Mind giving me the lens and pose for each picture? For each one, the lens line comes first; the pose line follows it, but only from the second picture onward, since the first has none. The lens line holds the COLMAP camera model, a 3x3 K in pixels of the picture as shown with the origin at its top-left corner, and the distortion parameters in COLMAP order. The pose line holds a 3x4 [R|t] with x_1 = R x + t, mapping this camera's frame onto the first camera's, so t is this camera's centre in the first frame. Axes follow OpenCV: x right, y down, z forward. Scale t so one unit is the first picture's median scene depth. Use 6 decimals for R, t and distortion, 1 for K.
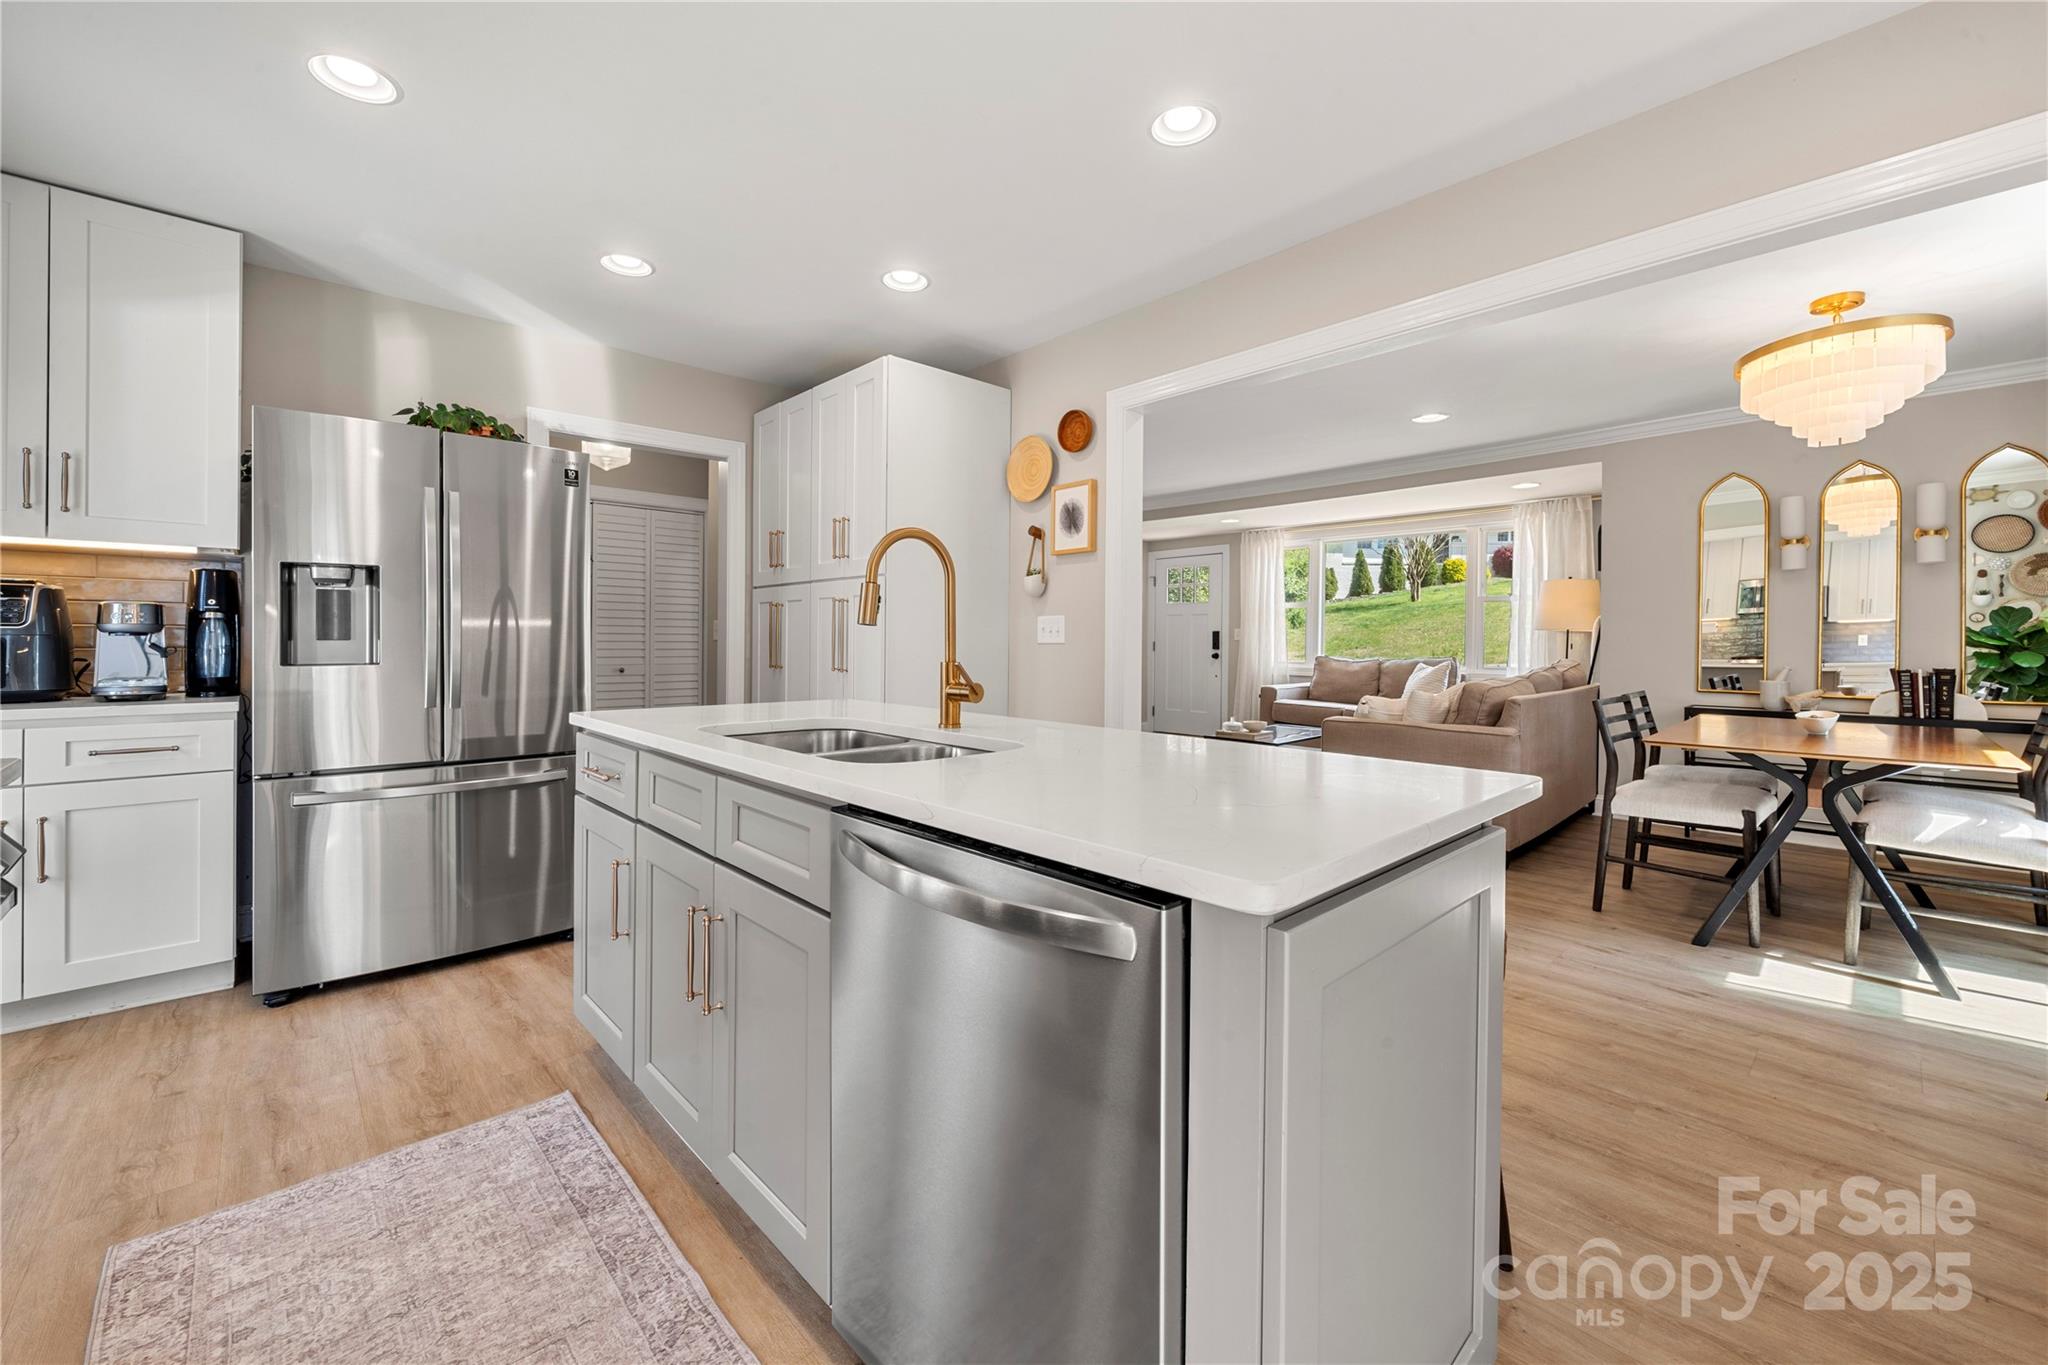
lens RADIAL K [[816.0, 0, 1017.9], [0, 816.0, 643.9], [0, 0, 1]] dist [0.002513, -0.000476]
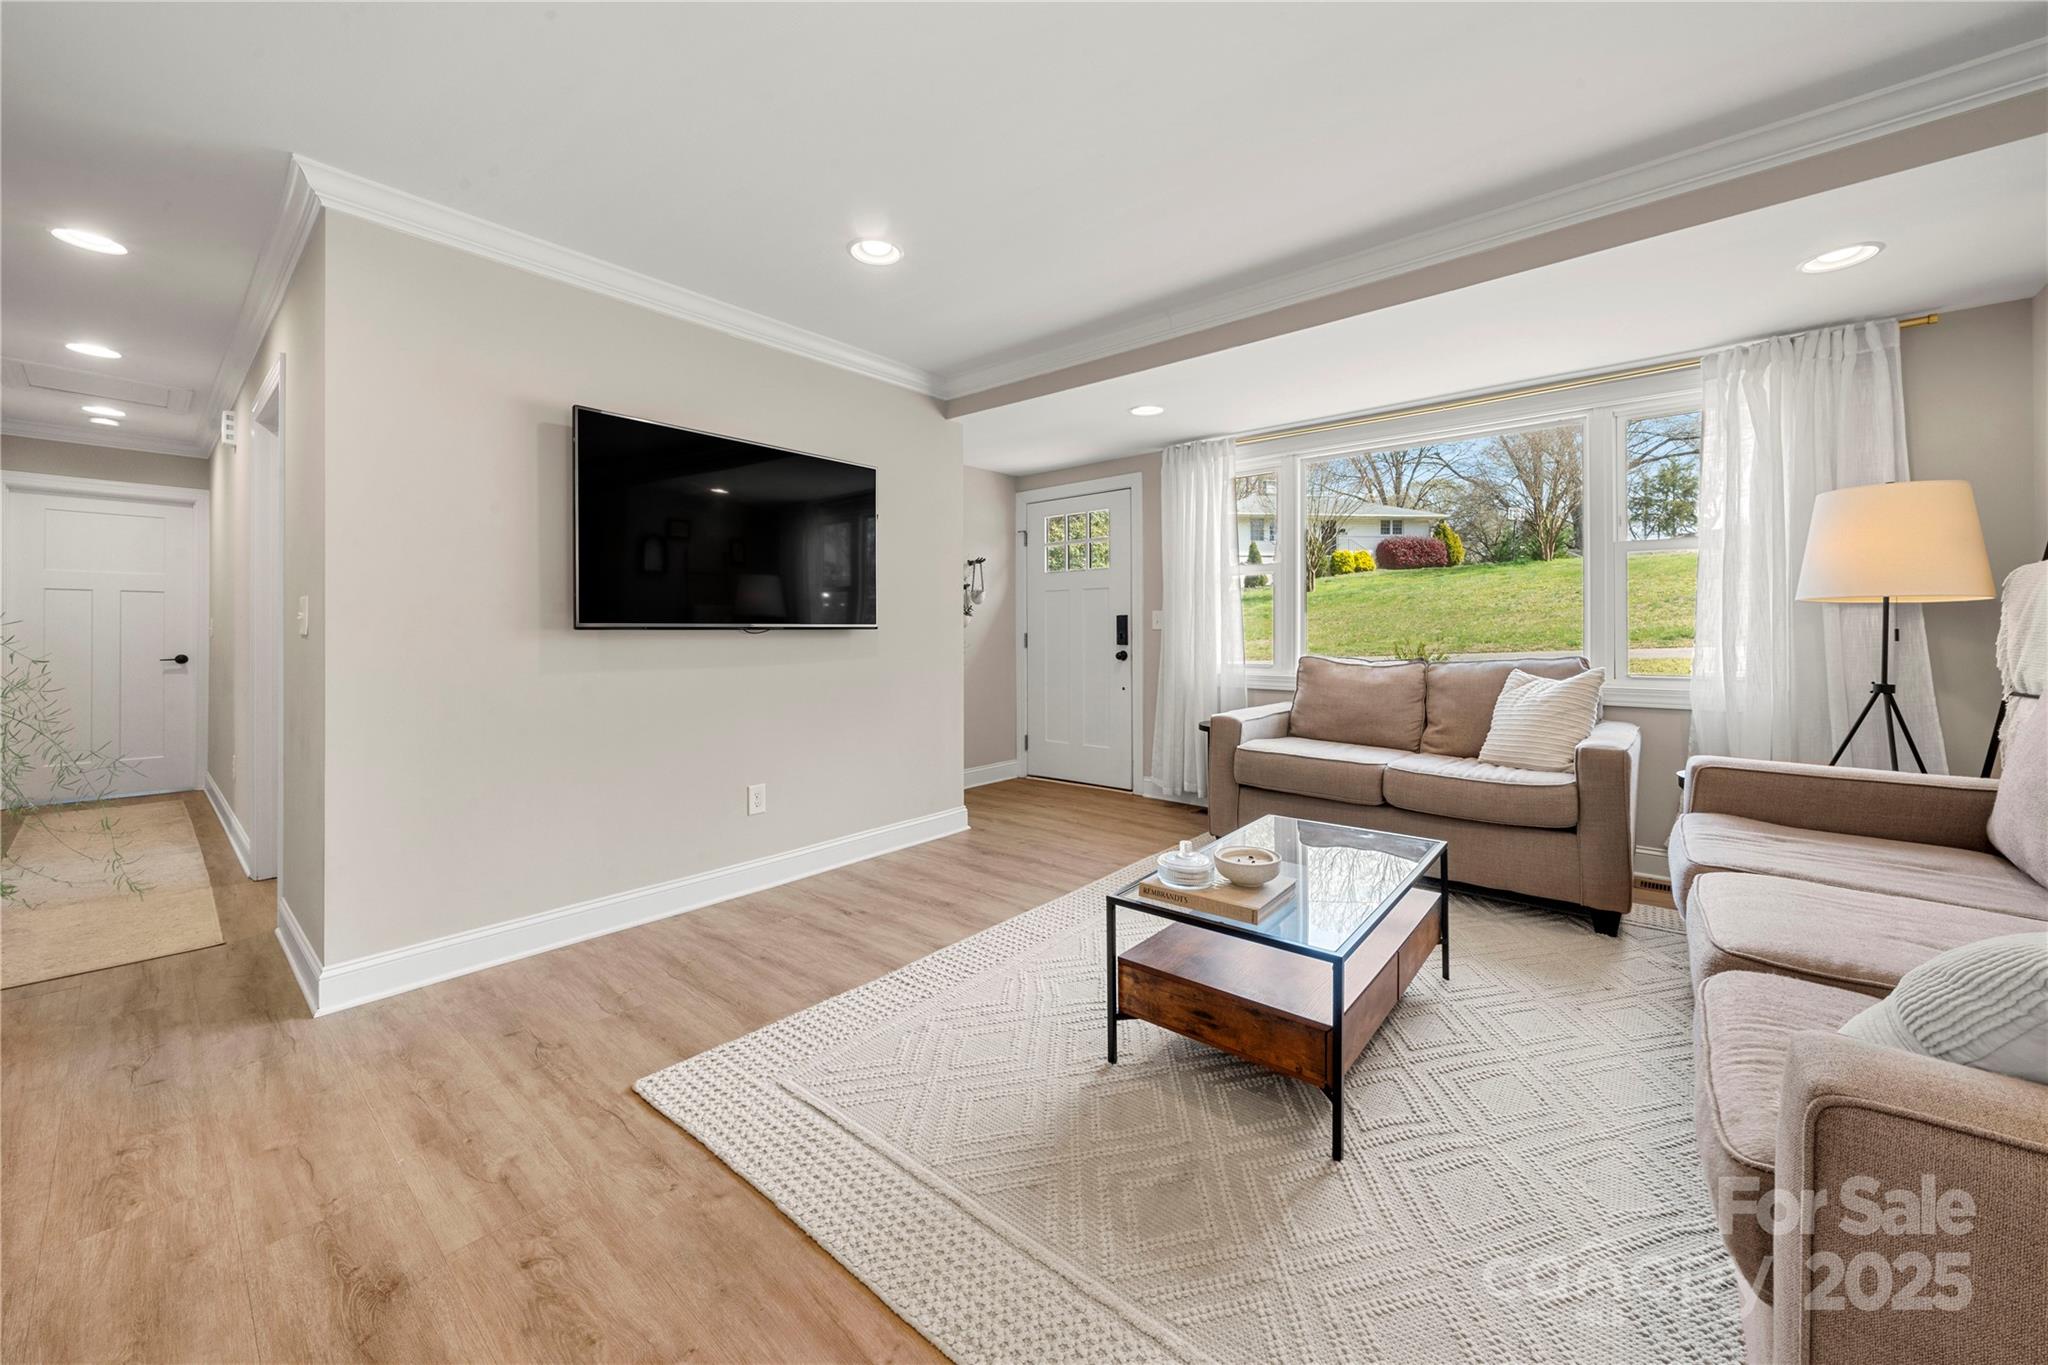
lens RADIAL K [[759.3, 0, 1028.3], [0, 759.3, 630.9], [0, 0, 1]] dist [-0.000821, 0.000102]
pose [[0.991975, -0.008110, 0.126170, 0.325387], [0.009218, 0.999924, -0.008198, 0.000083], [-0.126094, 0.009296, 0.991975, 1.431532]]
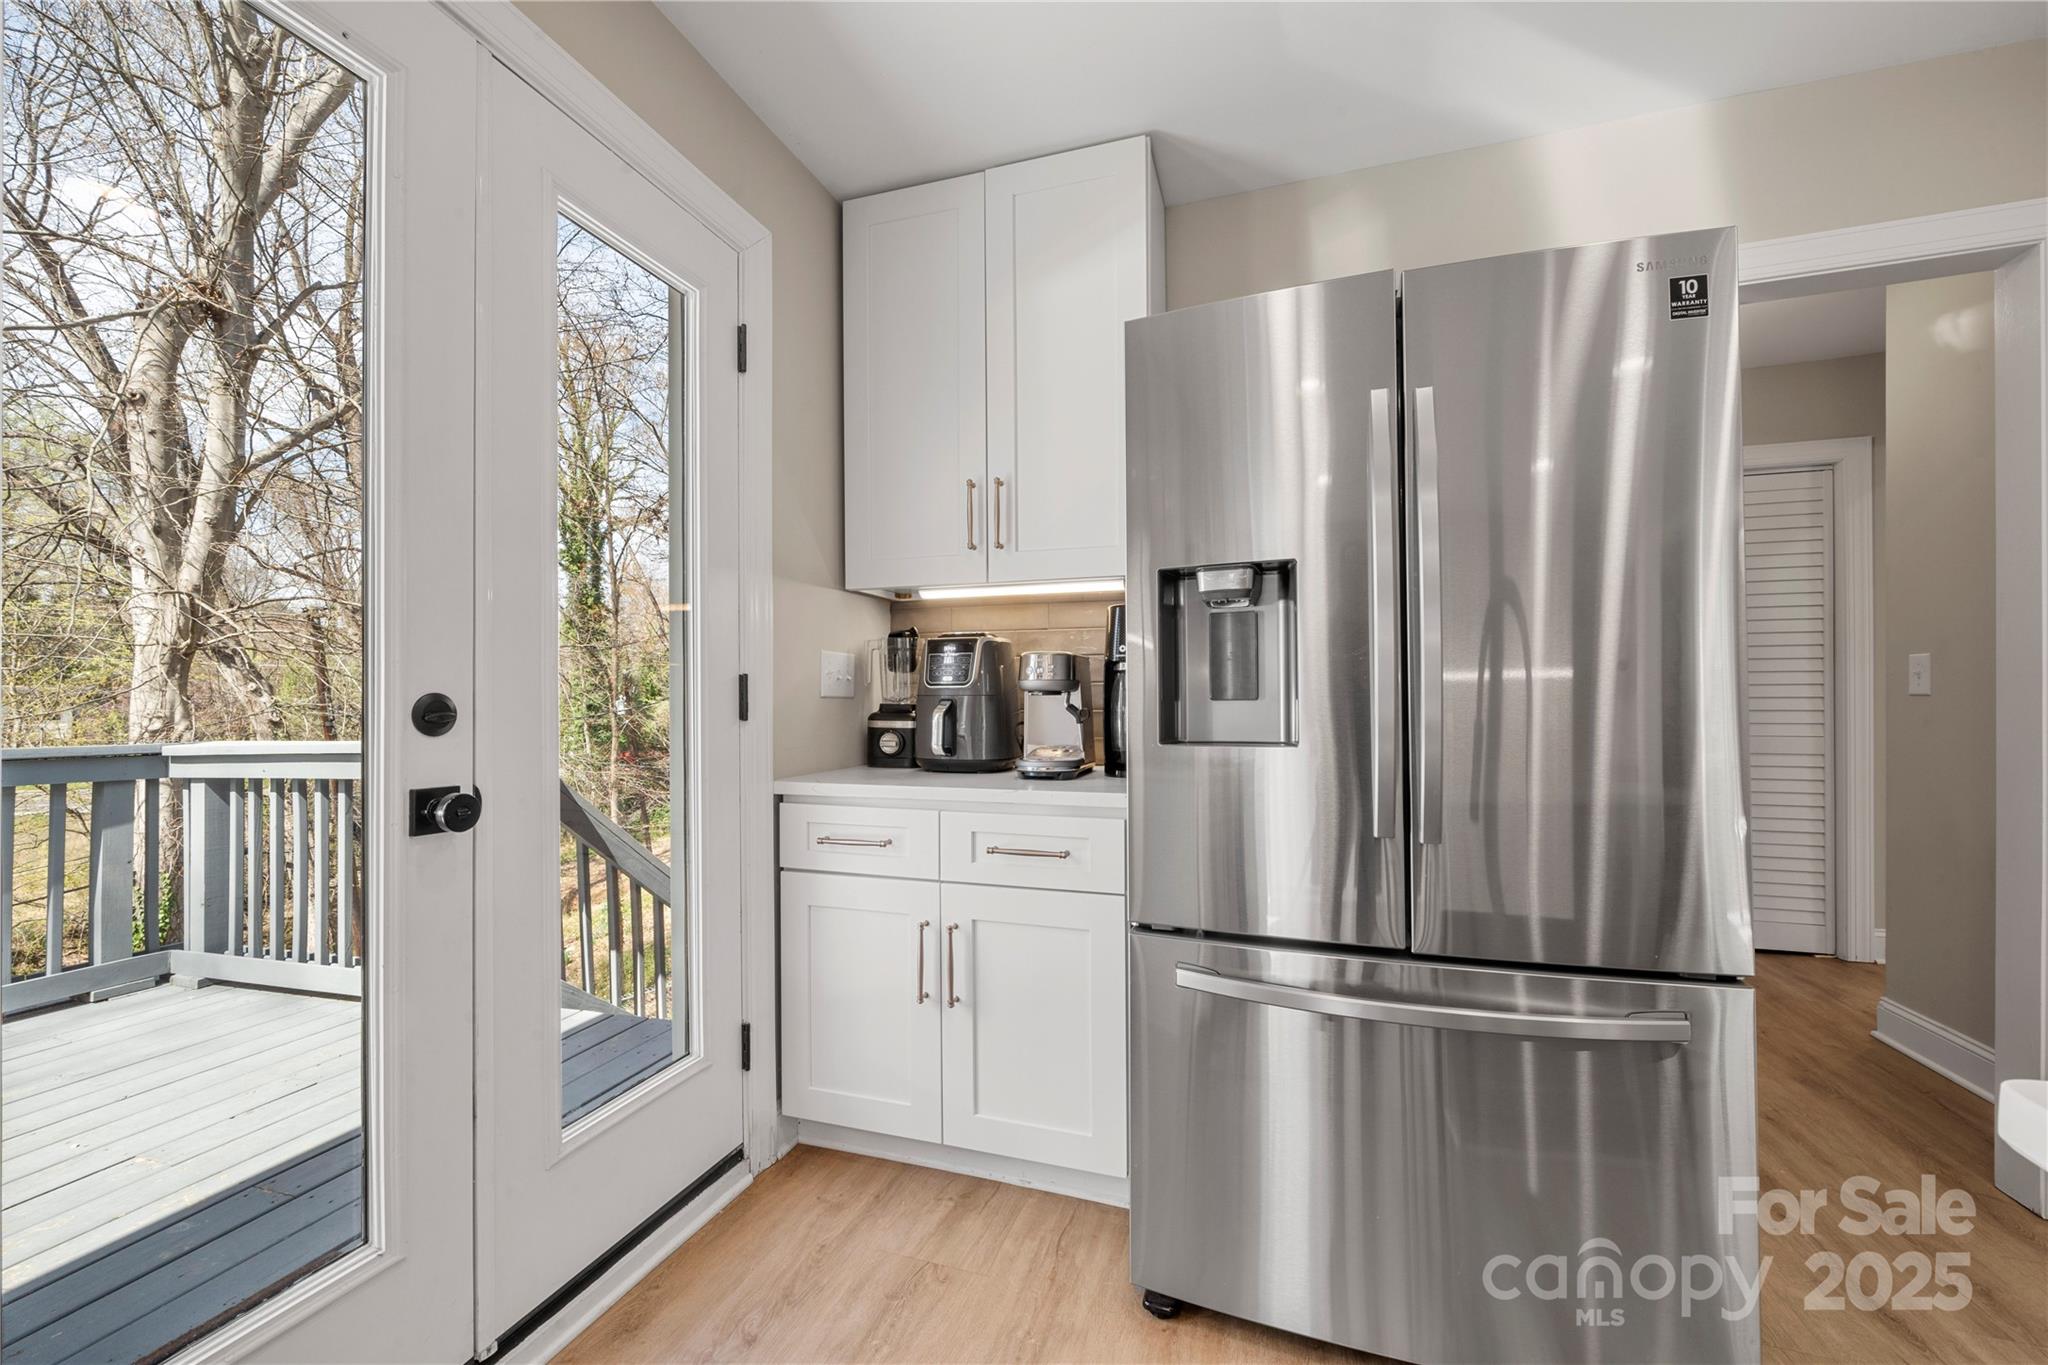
lens RADIAL K [[816.0, 0, 1004.6], [0, 816.0, 688.8], [0, 0, 1]] dist [0.002513, -0.000476]
pose [[0.463423, -0.016375, -0.885986, -0.386174], [0.002529, 0.999850, -0.017157, -0.002882], [0.886134, 0.005710, 0.463395, 0.566077]]
